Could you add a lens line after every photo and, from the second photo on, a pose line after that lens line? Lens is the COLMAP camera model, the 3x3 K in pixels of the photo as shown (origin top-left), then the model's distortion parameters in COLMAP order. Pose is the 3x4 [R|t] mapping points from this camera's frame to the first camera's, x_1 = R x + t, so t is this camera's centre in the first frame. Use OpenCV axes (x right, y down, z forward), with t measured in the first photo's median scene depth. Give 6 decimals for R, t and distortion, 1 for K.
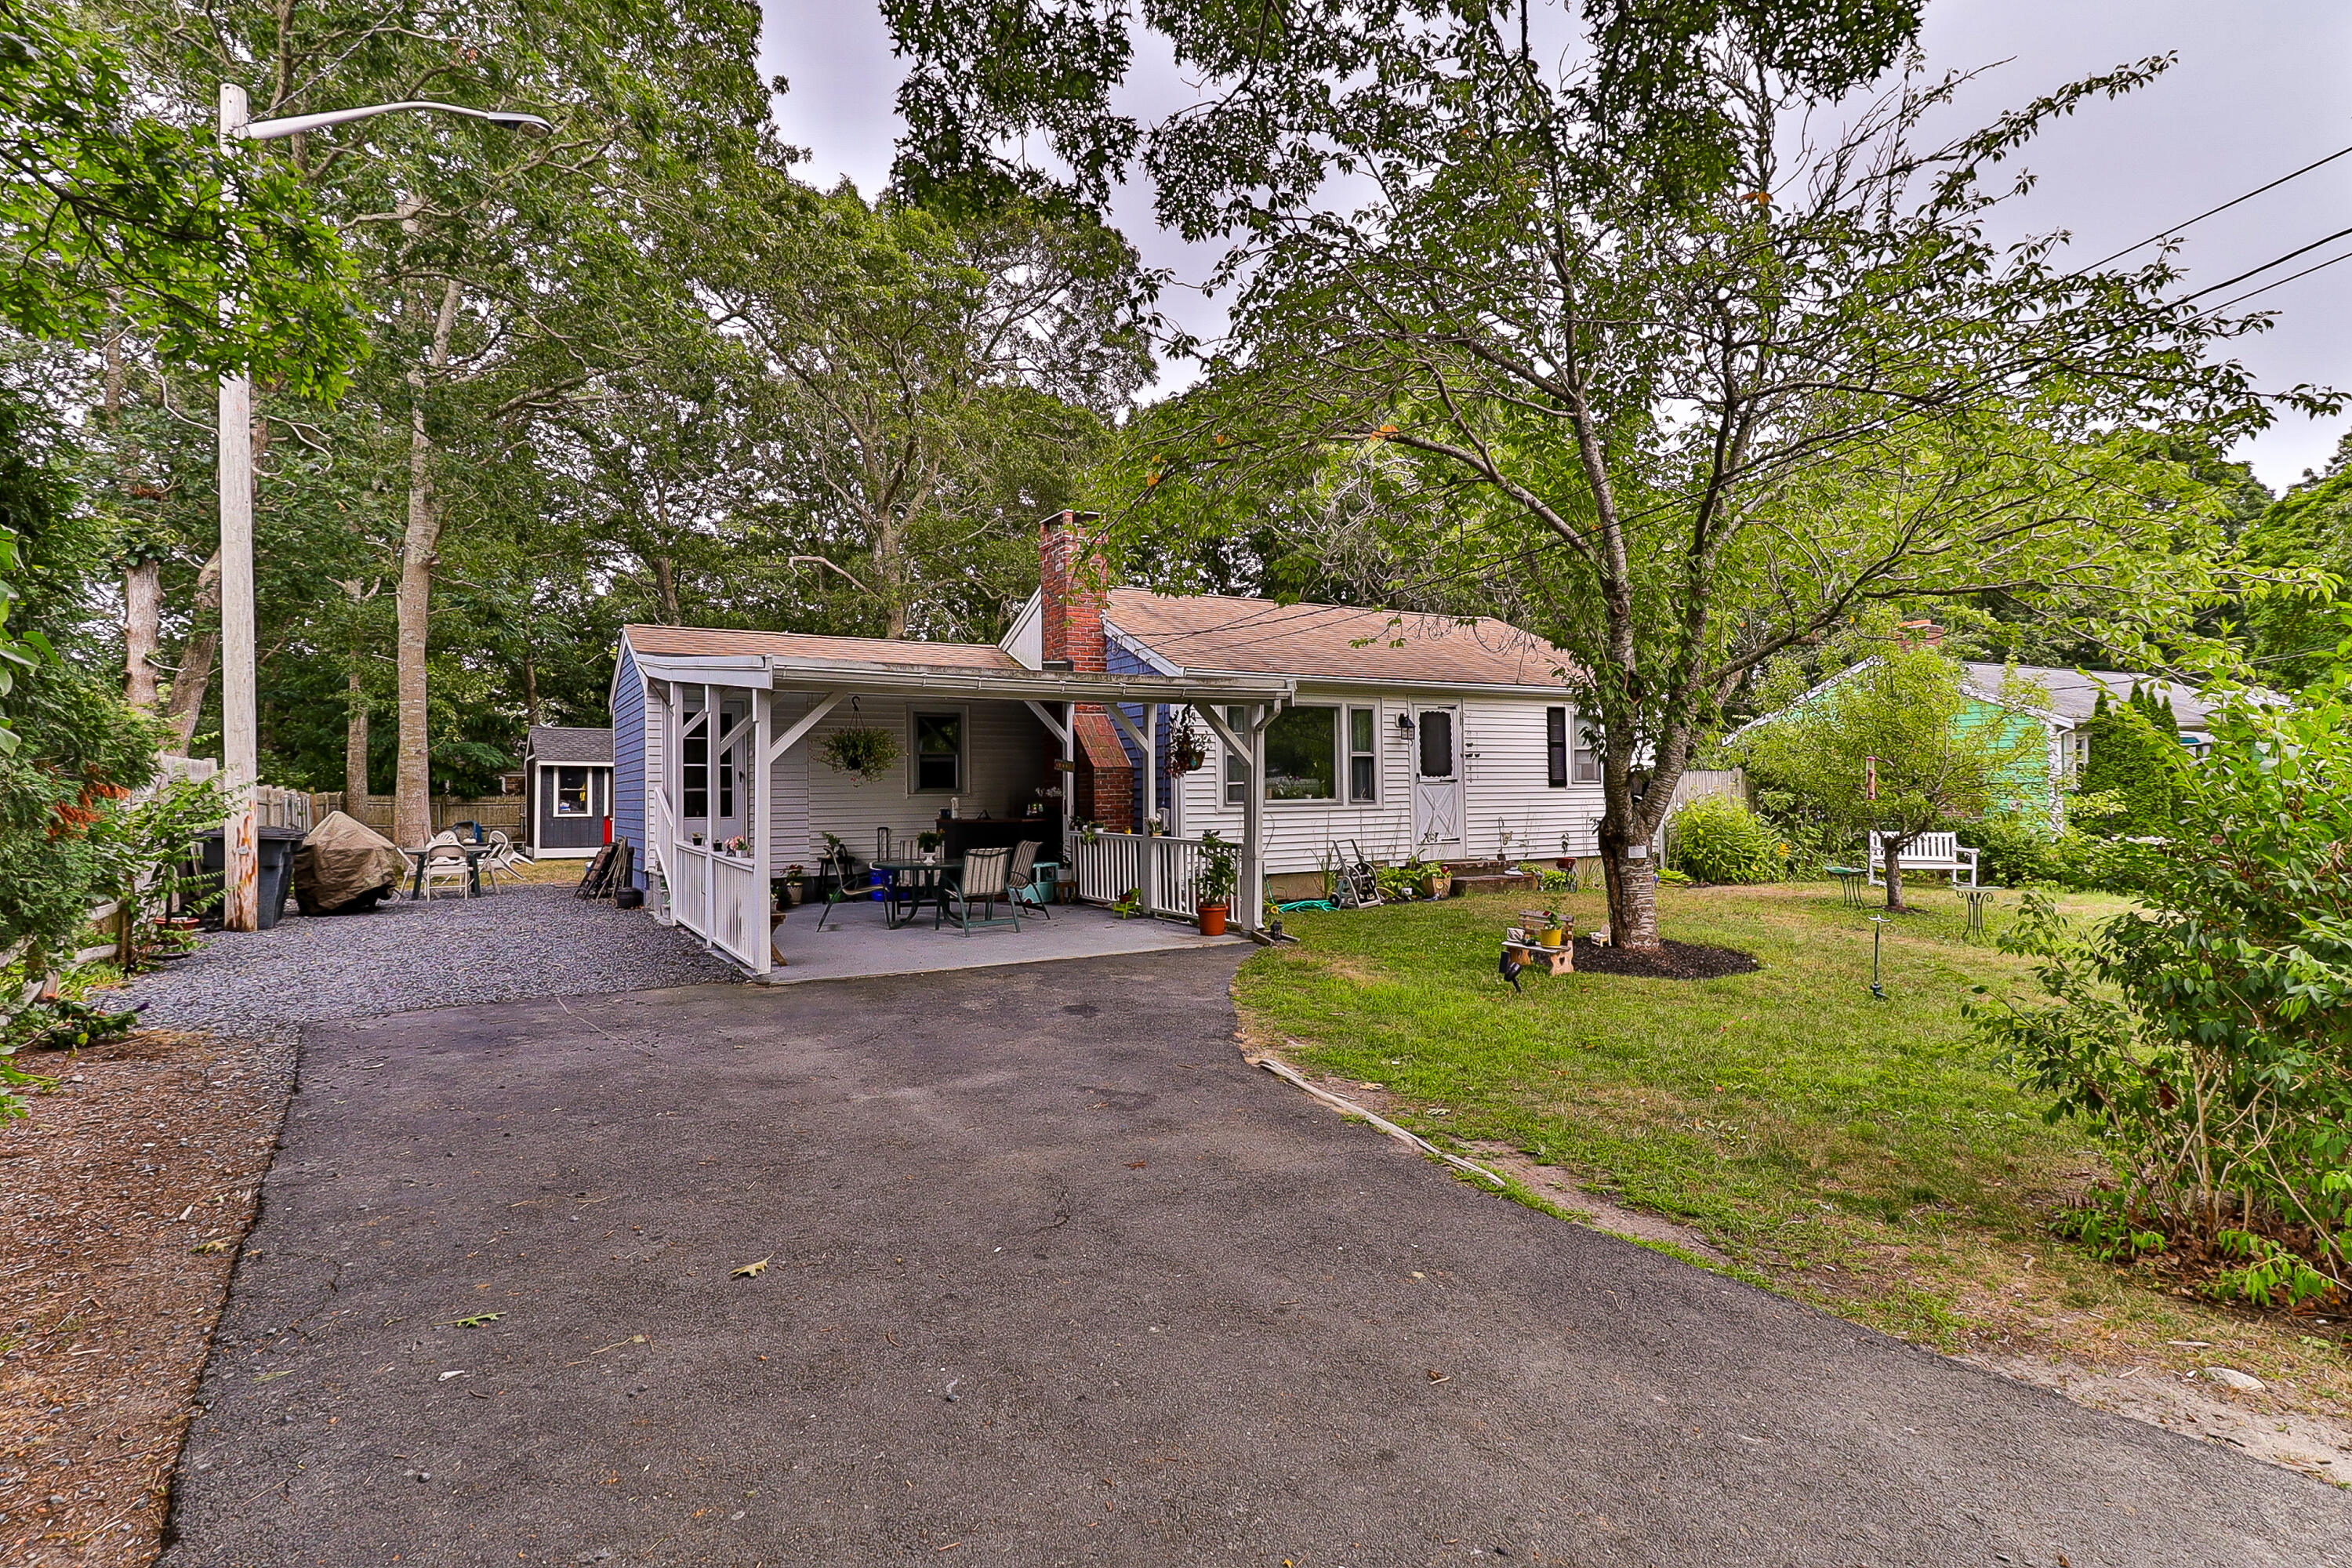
lens RADIAL K [[1197.9, 0, 1198.4], [0, 1197.9, 778.7], [0, 0, 1]] dist [0.021422, 0.001514]
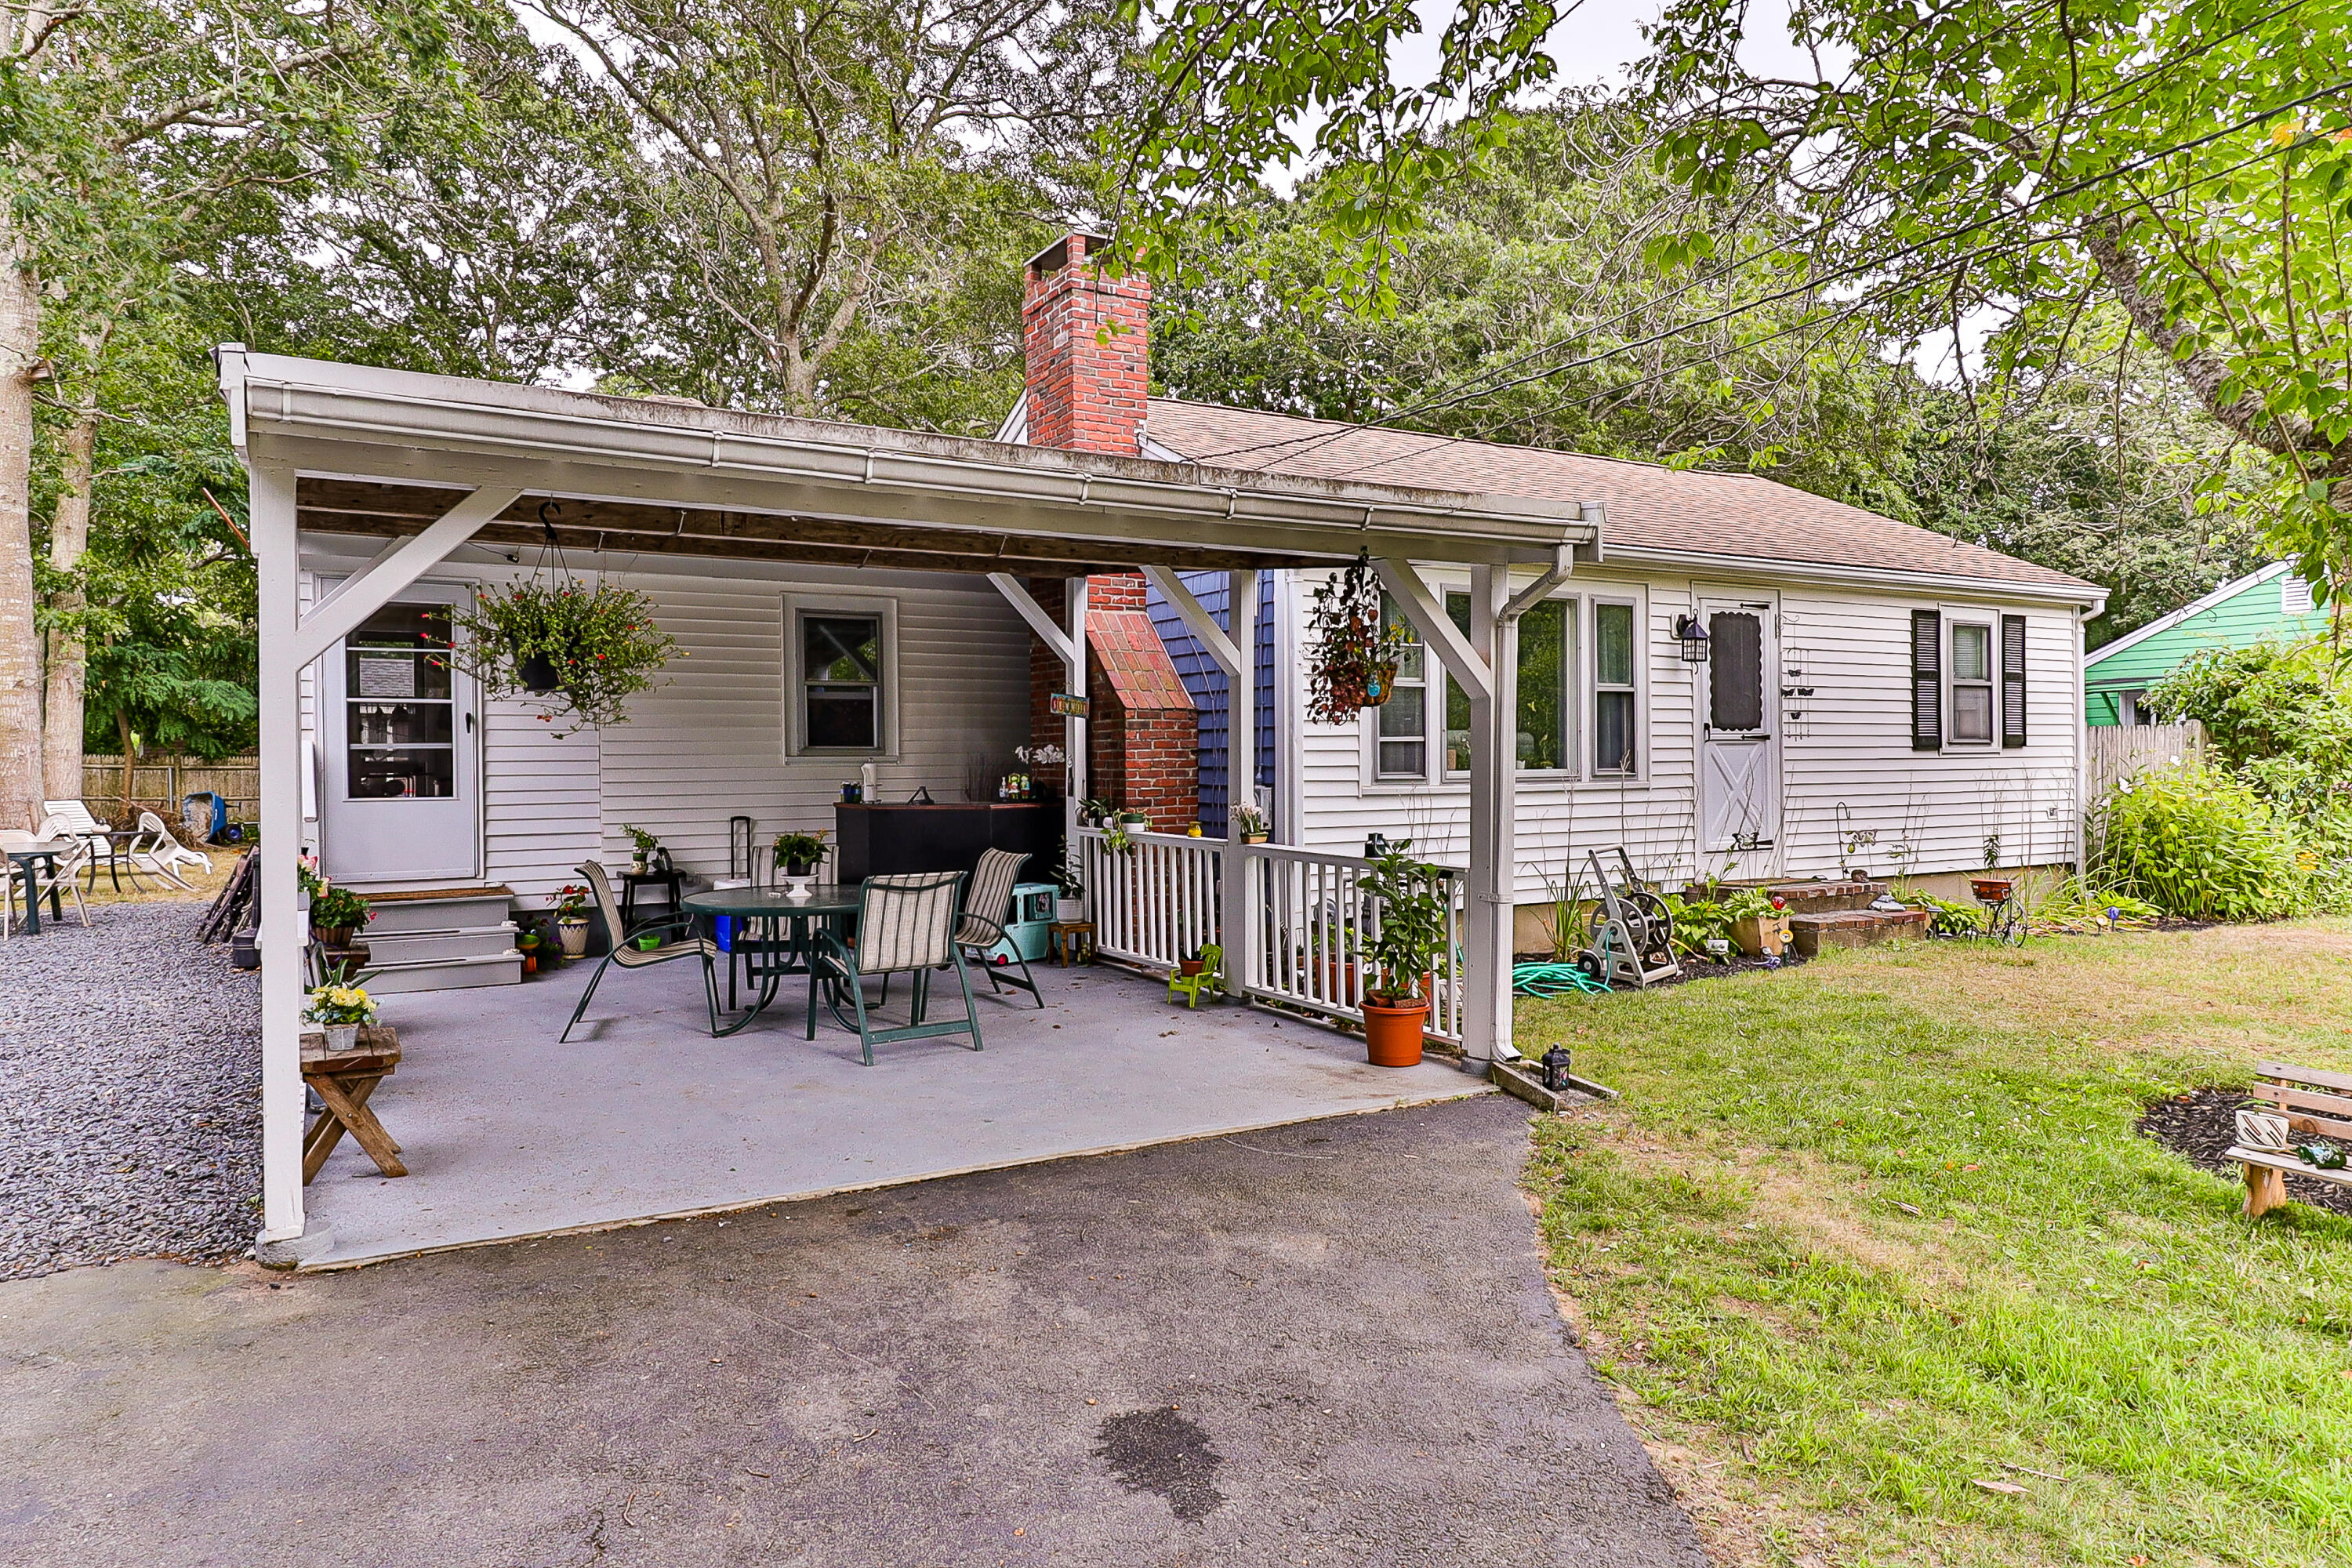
lens RADIAL K [[1268.3, 0, 1161.8], [0, 1268.3, 780.1], [0, 0, 1]] dist [-0.000499, -0.000118]
pose [[0.999767, 0.005263, -0.020911, -0.058471], [-0.004646, 0.999555, 0.029474, 0.005798], [0.021057, -0.029370, 0.999347, 0.434369]]
